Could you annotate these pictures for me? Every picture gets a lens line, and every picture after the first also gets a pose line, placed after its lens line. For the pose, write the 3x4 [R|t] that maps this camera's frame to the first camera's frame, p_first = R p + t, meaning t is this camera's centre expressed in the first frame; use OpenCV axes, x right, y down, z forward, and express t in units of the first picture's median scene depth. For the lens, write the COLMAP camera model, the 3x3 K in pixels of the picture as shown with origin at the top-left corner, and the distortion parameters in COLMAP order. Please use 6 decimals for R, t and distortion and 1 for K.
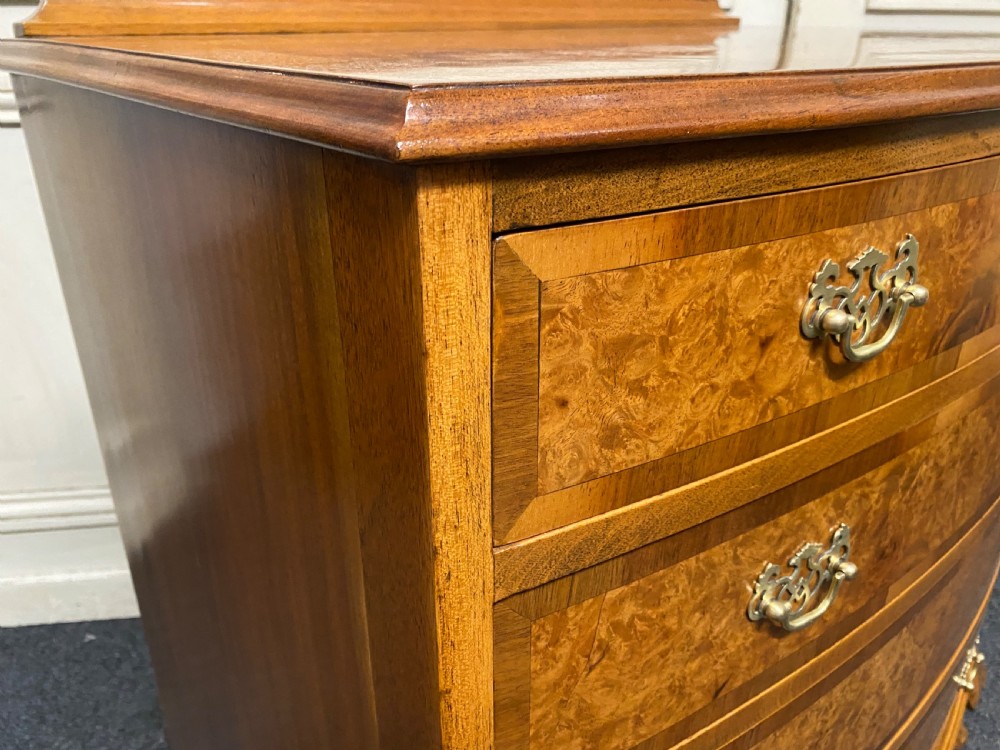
lens RADIAL K [[772.2, 0, 493.4], [0, 772.2, 358.0], [0, 0, 1]] dist [0.033691, -0.021382]
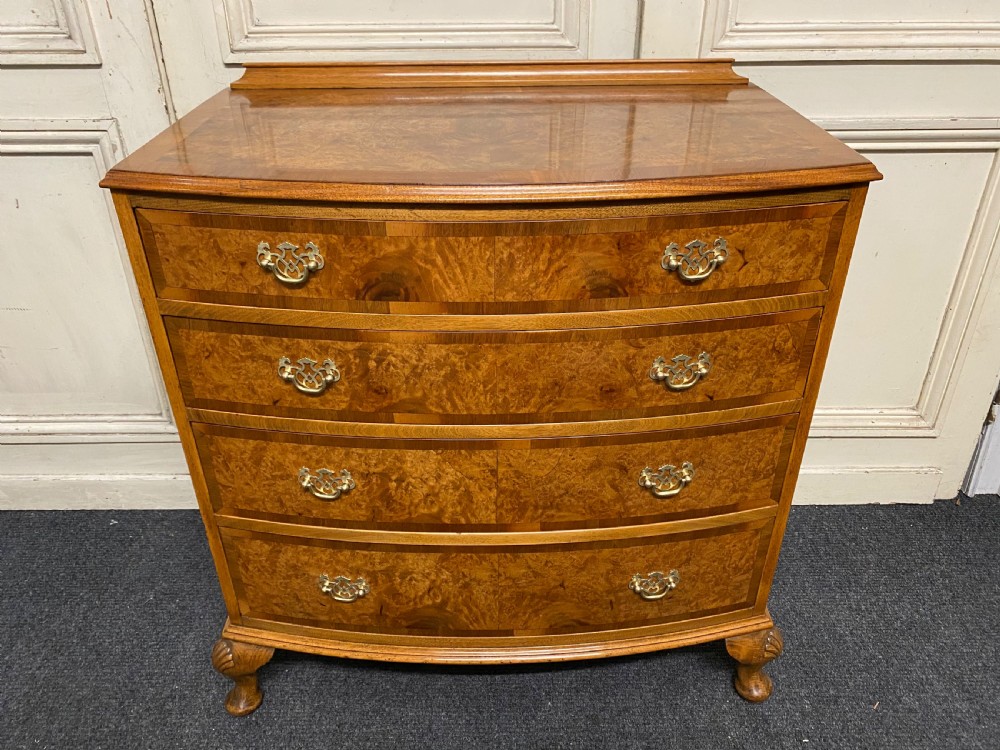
lens RADIAL K [[772.2, 0, 495.3], [0, 772.2, 376.3], [0, 0, 1]] dist [0.033691, -0.021382]
pose [[0.992396, 0.052694, -0.111239, 1.131959], [-0.036774, 0.989383, 0.140600, -0.439839], [0.117467, -0.135440, 0.983797, -0.897334]]
